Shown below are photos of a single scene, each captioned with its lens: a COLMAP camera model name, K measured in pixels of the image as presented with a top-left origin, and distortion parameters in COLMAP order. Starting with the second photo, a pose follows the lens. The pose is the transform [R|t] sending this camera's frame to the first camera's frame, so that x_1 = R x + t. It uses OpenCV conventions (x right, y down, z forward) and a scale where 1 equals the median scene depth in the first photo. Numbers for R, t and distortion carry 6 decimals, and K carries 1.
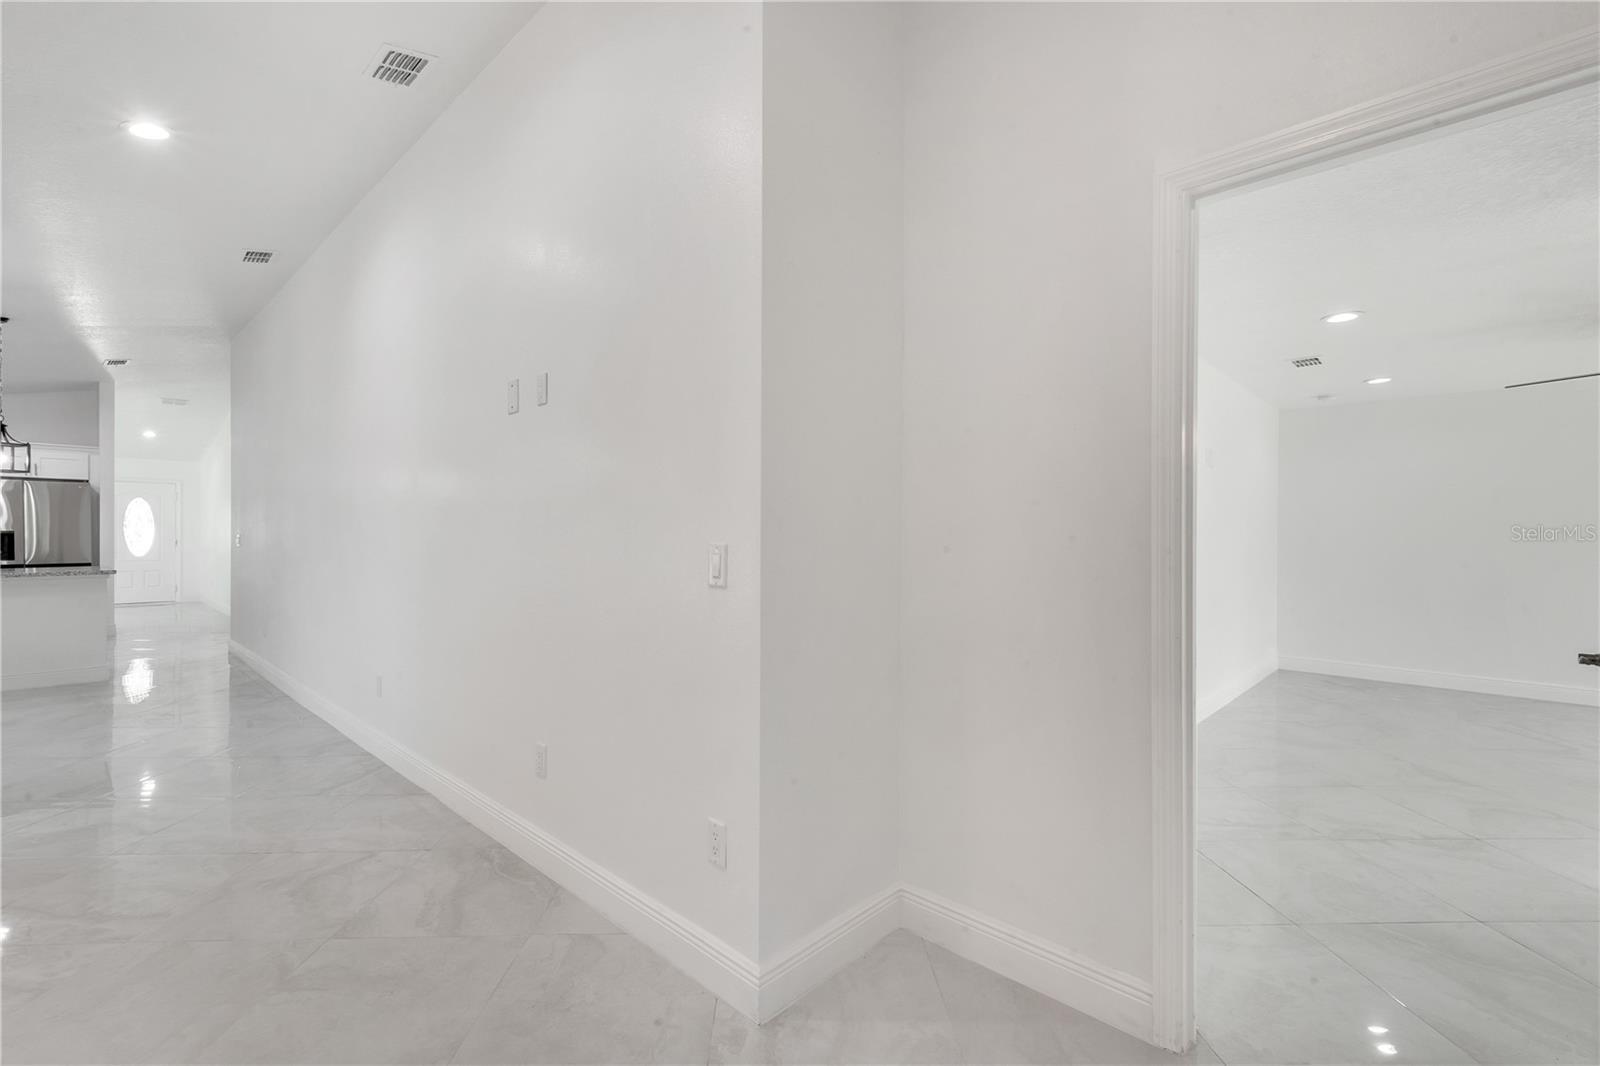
lens RADIAL K [[715.9, 0, 794.0], [0, 715.9, 527.3], [0, 0, 1]] dist [0.010902, 0.000089]
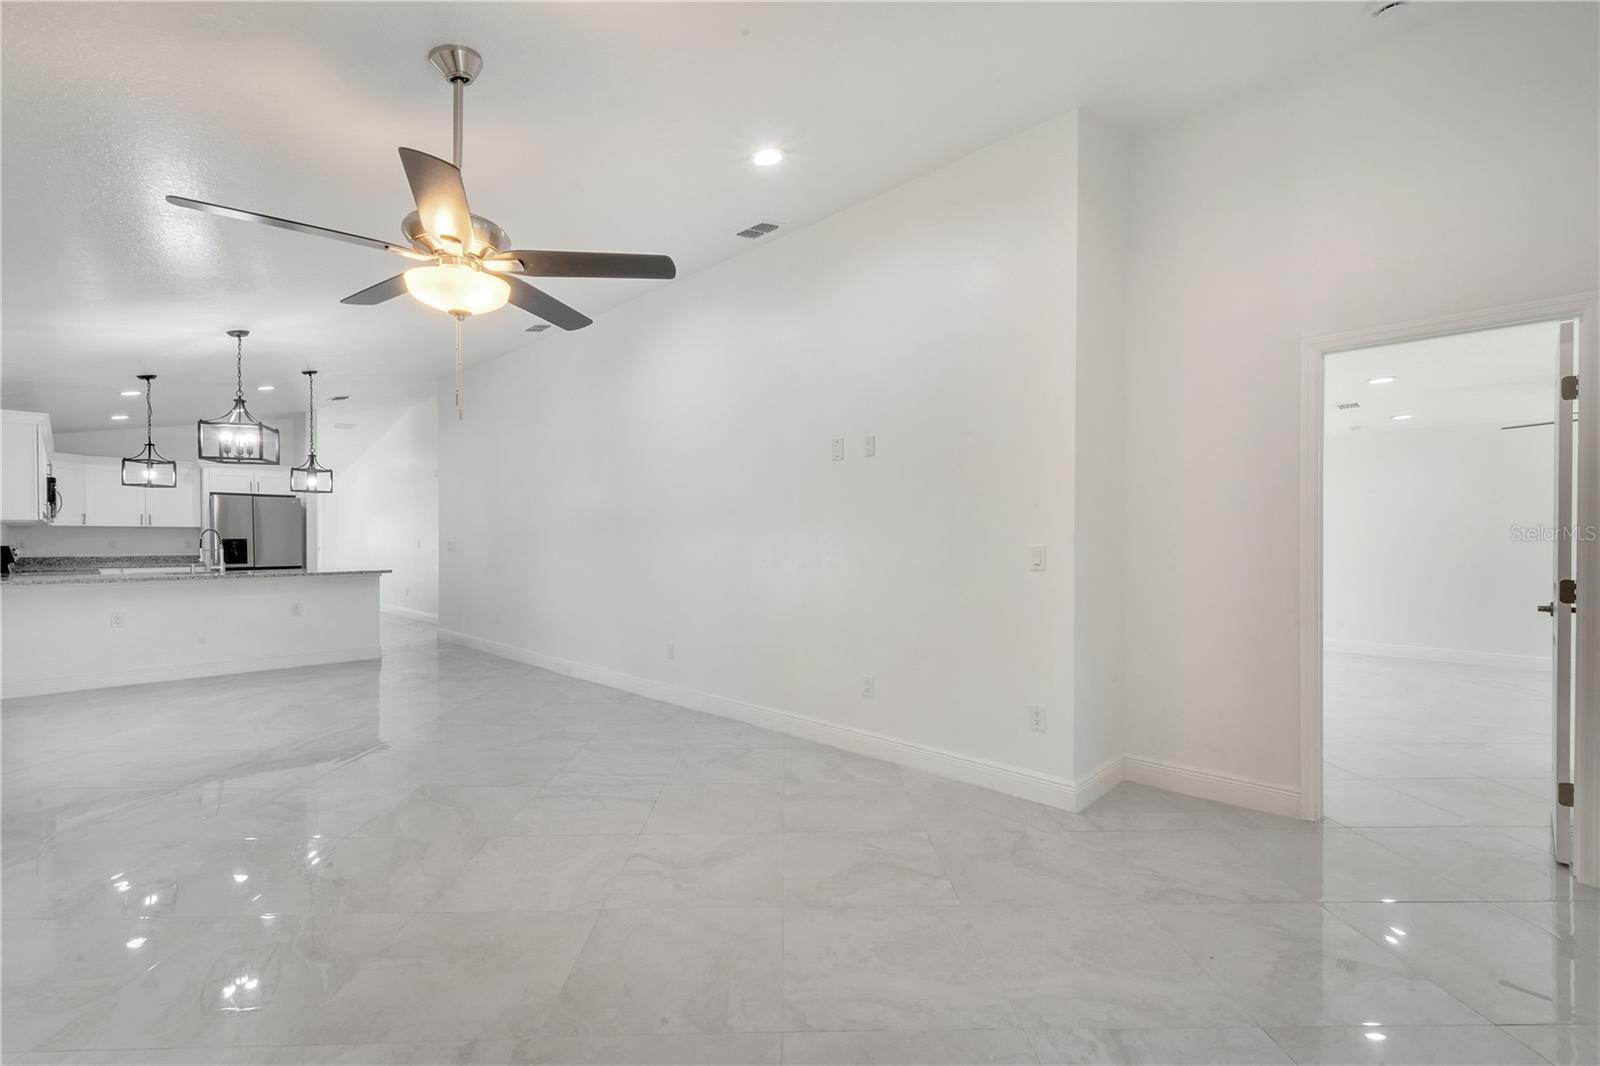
lens RADIAL K [[702.5, 0, 805.9], [0, 702.5, 533.9], [0, 0, 1]] dist [0.004205, 0.000227]
pose [[0.999978, -0.002432, -0.006184, -0.431097], [0.002430, 0.999997, -0.000420, -0.002977], [0.006185, 0.000405, 0.999981, -0.458166]]
